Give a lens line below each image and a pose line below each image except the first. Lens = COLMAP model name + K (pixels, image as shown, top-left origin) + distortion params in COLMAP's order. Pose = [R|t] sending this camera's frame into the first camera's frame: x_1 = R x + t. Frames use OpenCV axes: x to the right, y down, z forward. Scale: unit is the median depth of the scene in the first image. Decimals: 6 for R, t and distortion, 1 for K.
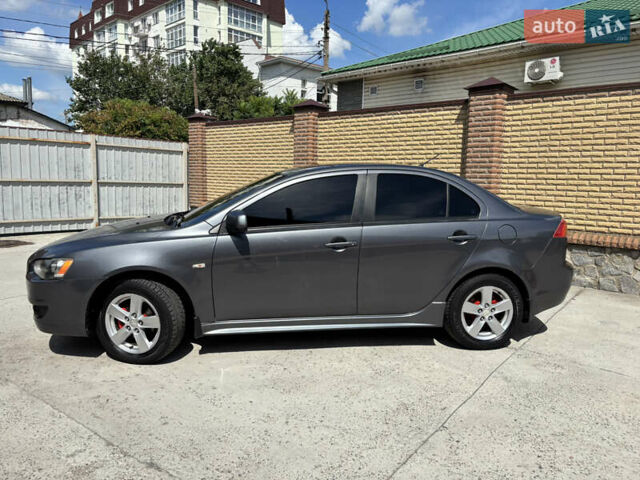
lens RADIAL K [[511.7, 0, 320.2], [0, 511.7, 238.7], [0, 0, 1]] dist [-0.003179, -0.002169]
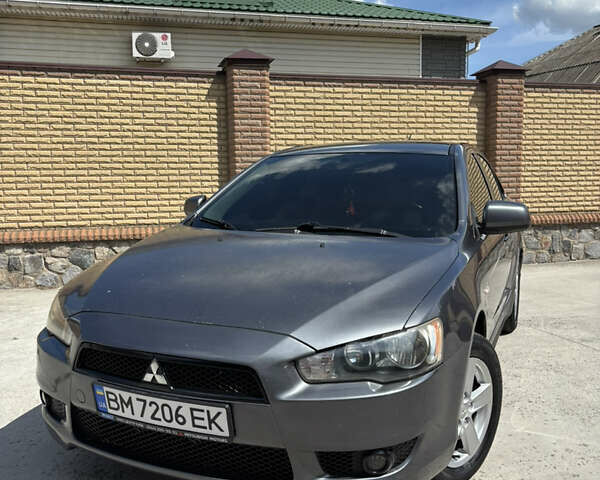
lens RADIAL K [[560.2, 0, 316.4], [0, 560.2, 241.6], [0, 0, 1]] dist [0.005757, 0.000000]
pose [[0.527406, -0.125821, 0.840245, -0.408837], [0.116804, 0.990321, 0.074979, -0.053109], [-0.841546, 0.058599, 0.536997, 0.402078]]
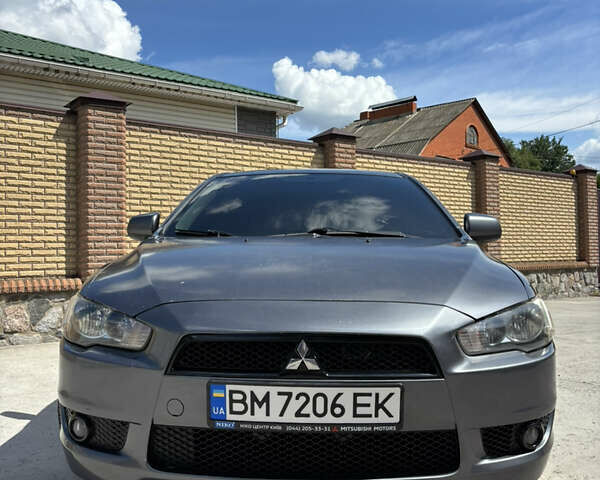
lens RADIAL K [[560.2, 0, 298.6], [0, 560.2, 239.9], [0, 0, 1]] dist [0.005757, 0.000000]
pose [[0.201834, -0.008255, 0.979385, -0.443466], [0.121732, 0.992422, -0.016722, -0.030605], [-0.971825, 0.122597, 0.201309, 0.526737]]
